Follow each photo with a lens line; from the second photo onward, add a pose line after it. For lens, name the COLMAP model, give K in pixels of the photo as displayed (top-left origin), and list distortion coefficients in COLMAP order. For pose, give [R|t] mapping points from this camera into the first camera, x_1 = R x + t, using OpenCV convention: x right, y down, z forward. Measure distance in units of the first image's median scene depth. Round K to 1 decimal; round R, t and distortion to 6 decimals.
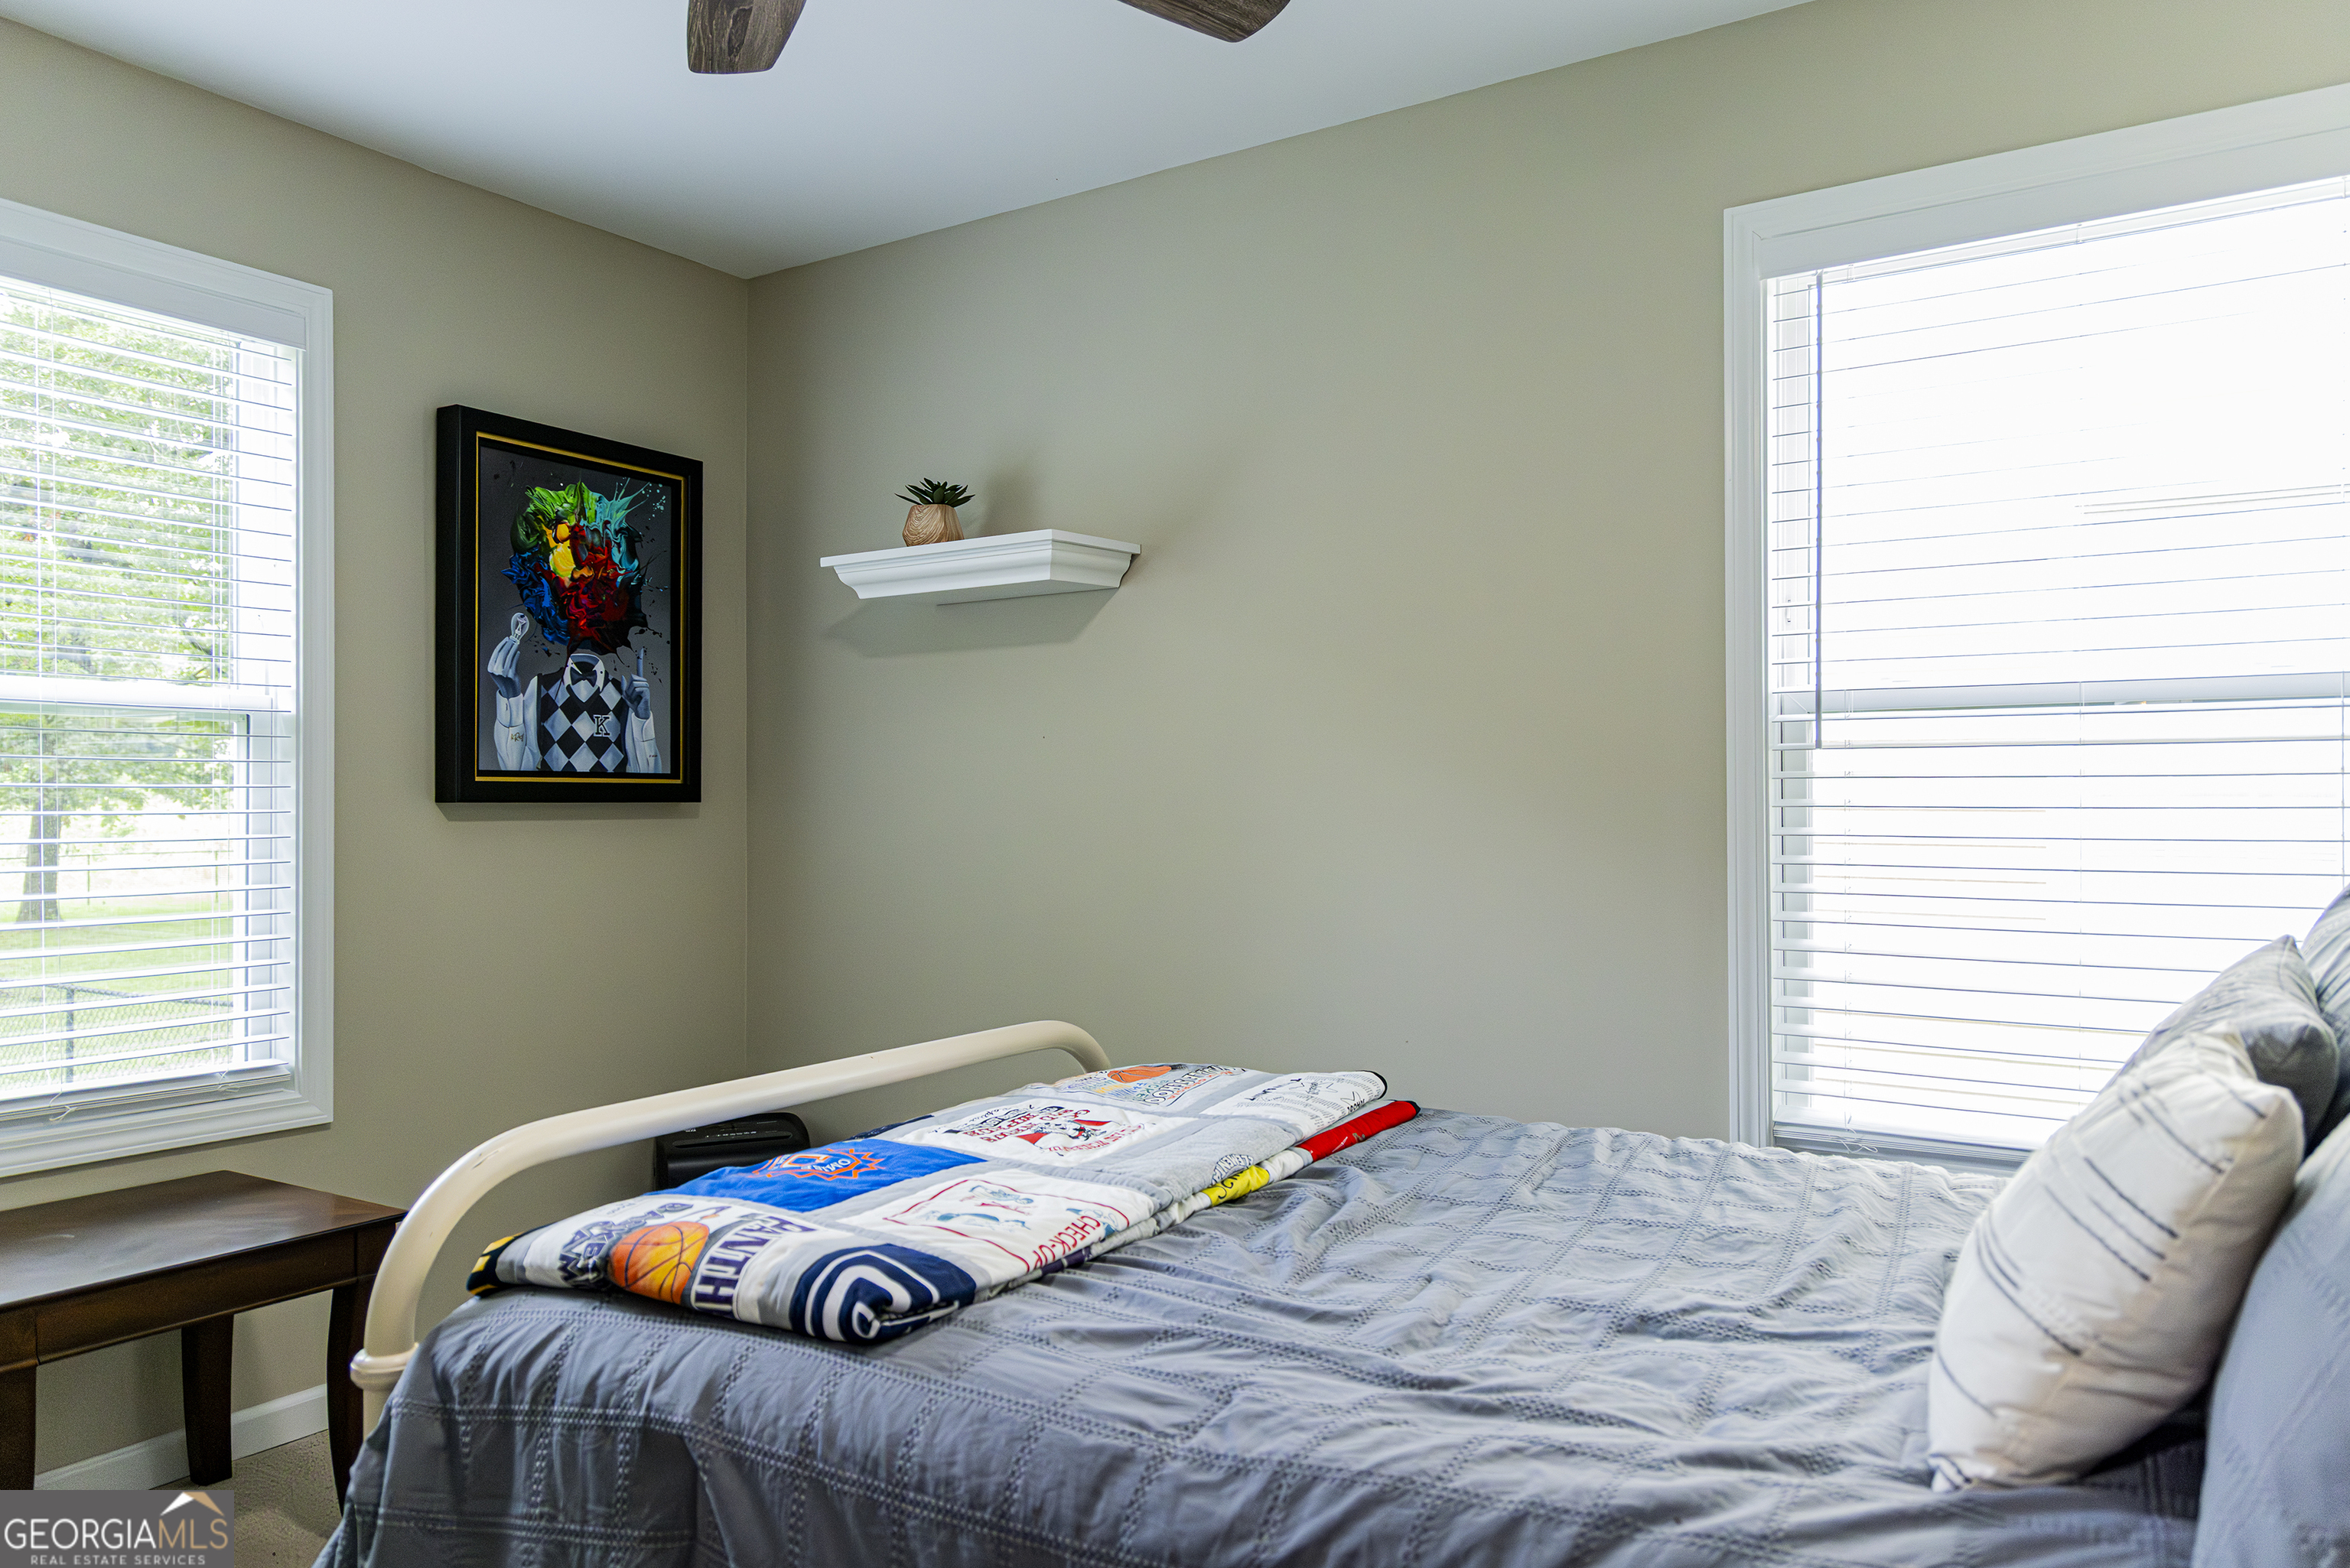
lens RADIAL K [[1647.9, 0, 1175.0], [0, 1647.9, 784.0], [0, 0, 1]] dist [-0.004038, 0.002356]
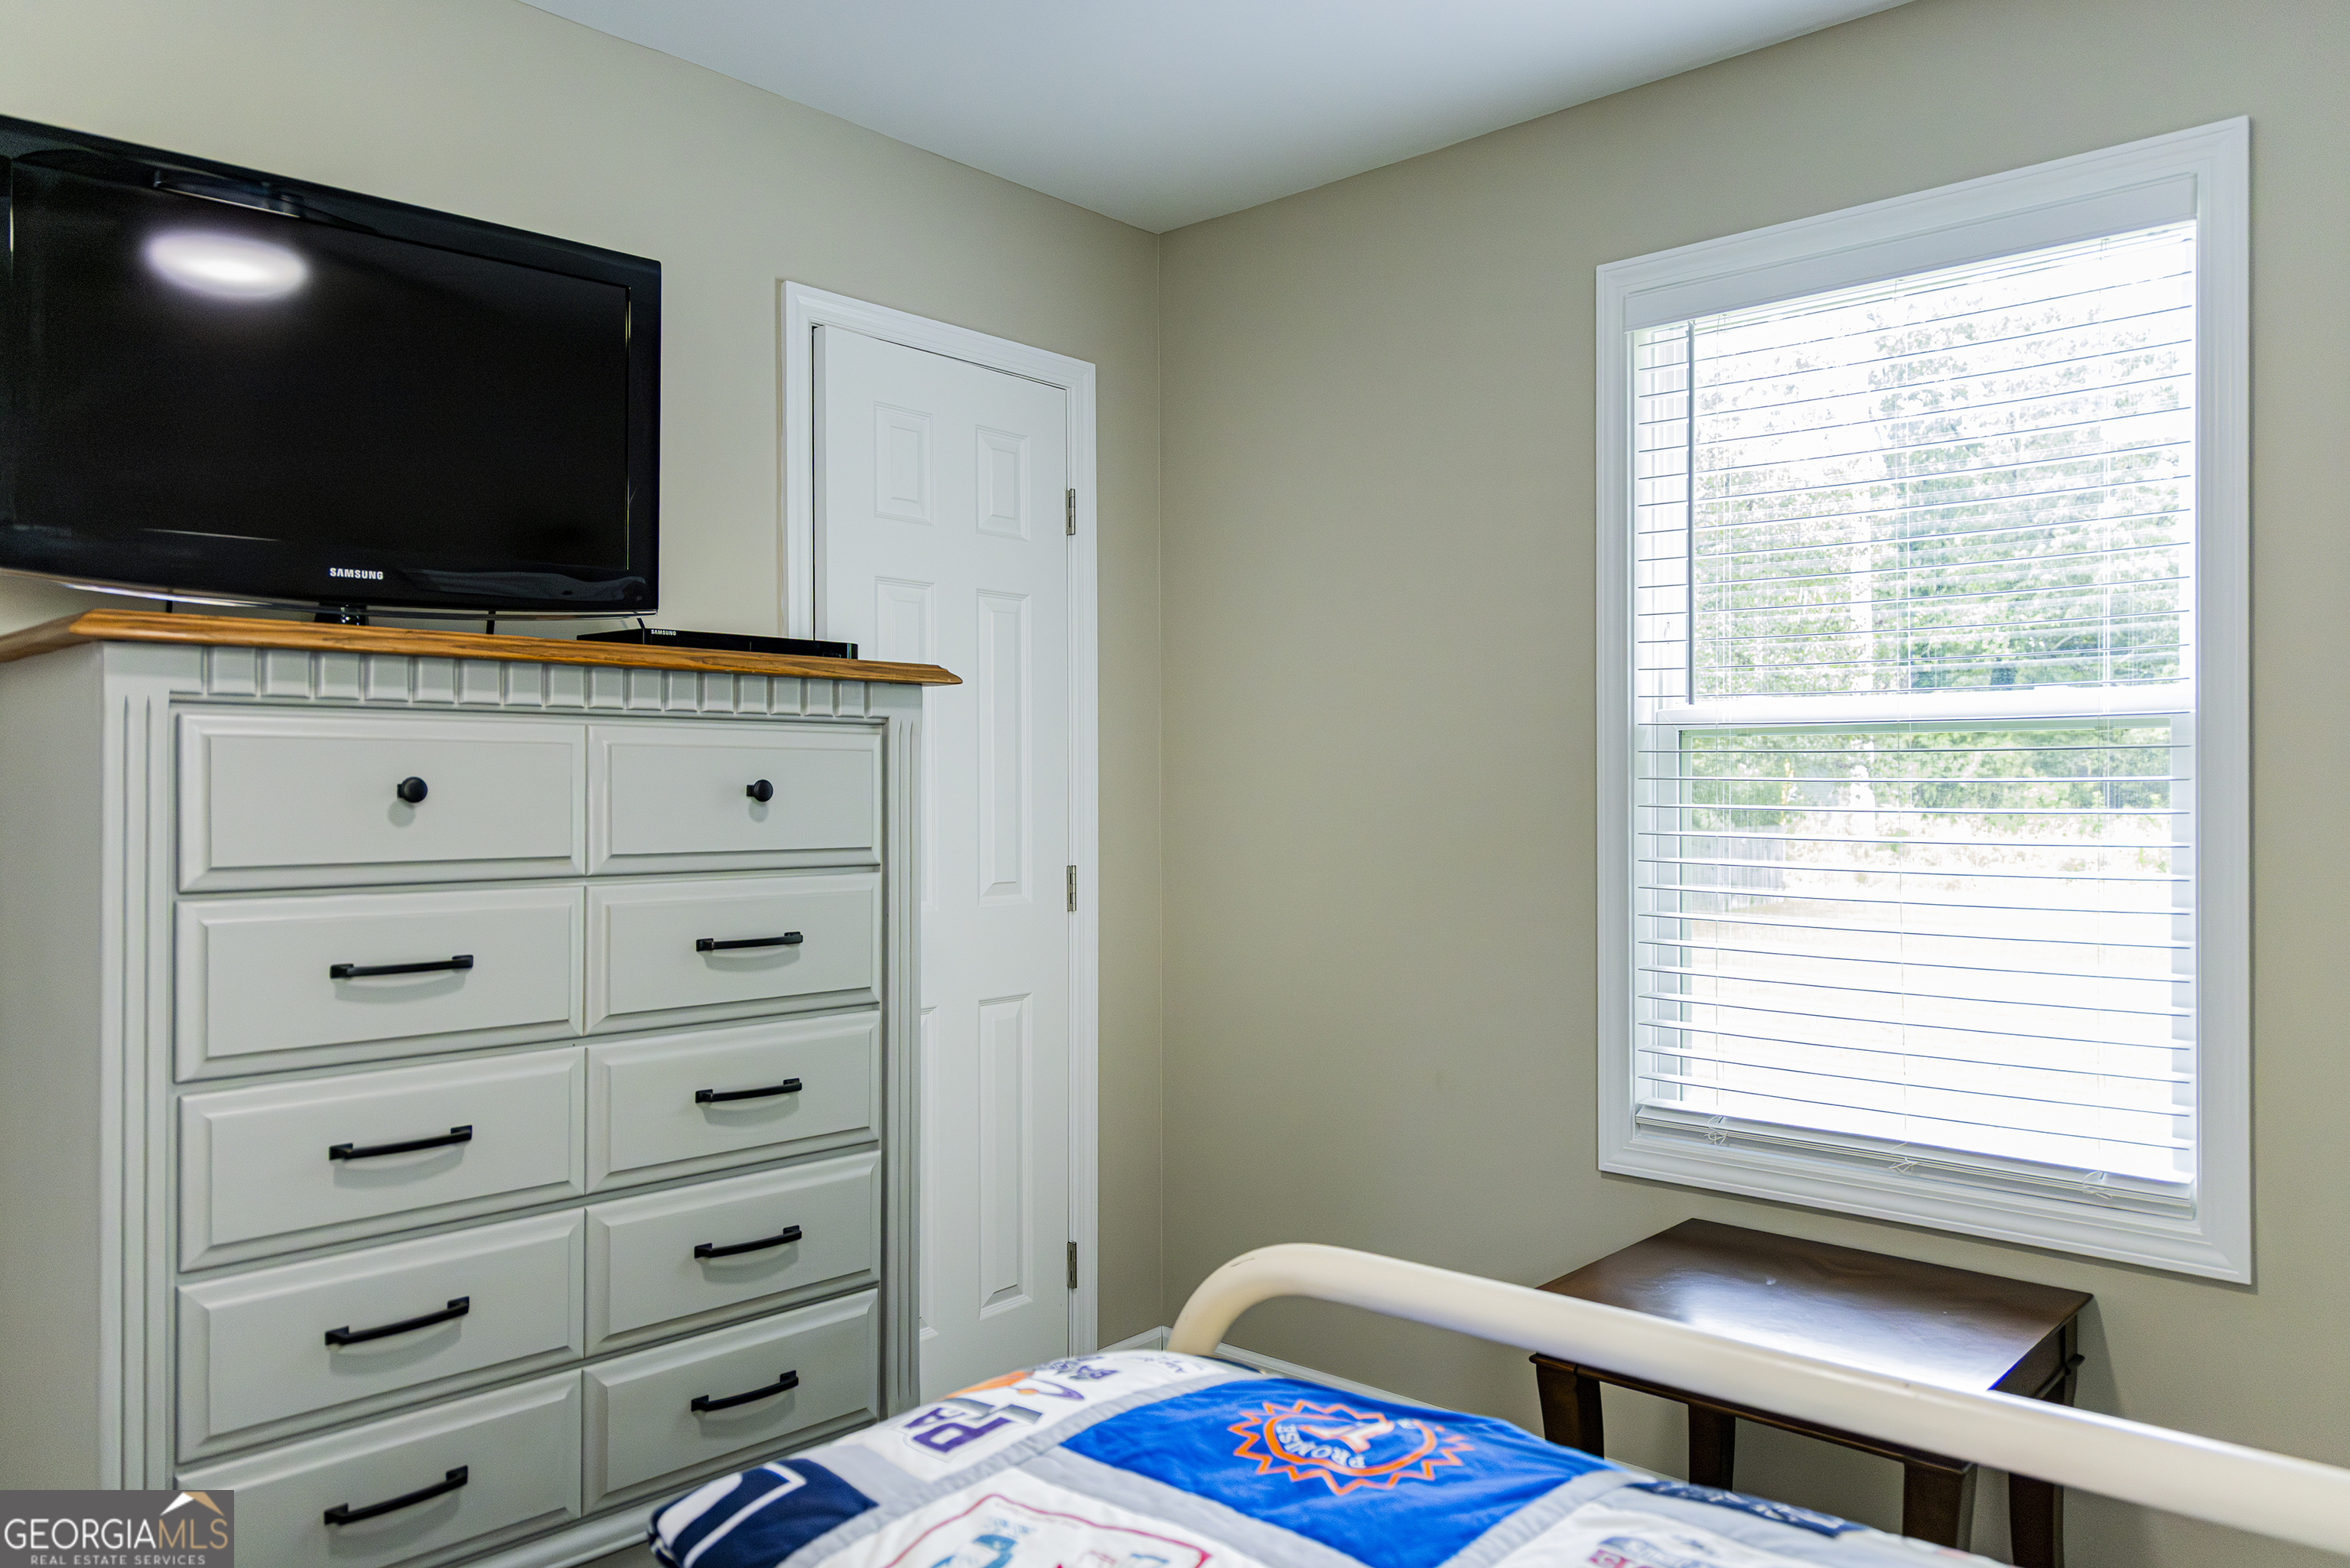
lens RADIAL K [[1647.9, 0, 1175.0], [0, 1647.9, 784.0], [0, 0, 1]] dist [-0.004038, 0.002356]
pose [[-0.148021, -0.000212, -0.988984, 0.323687], [0.006323, 0.999979, -0.001161, -0.015955], [0.988964, -0.006426, -0.148017, 0.800004]]
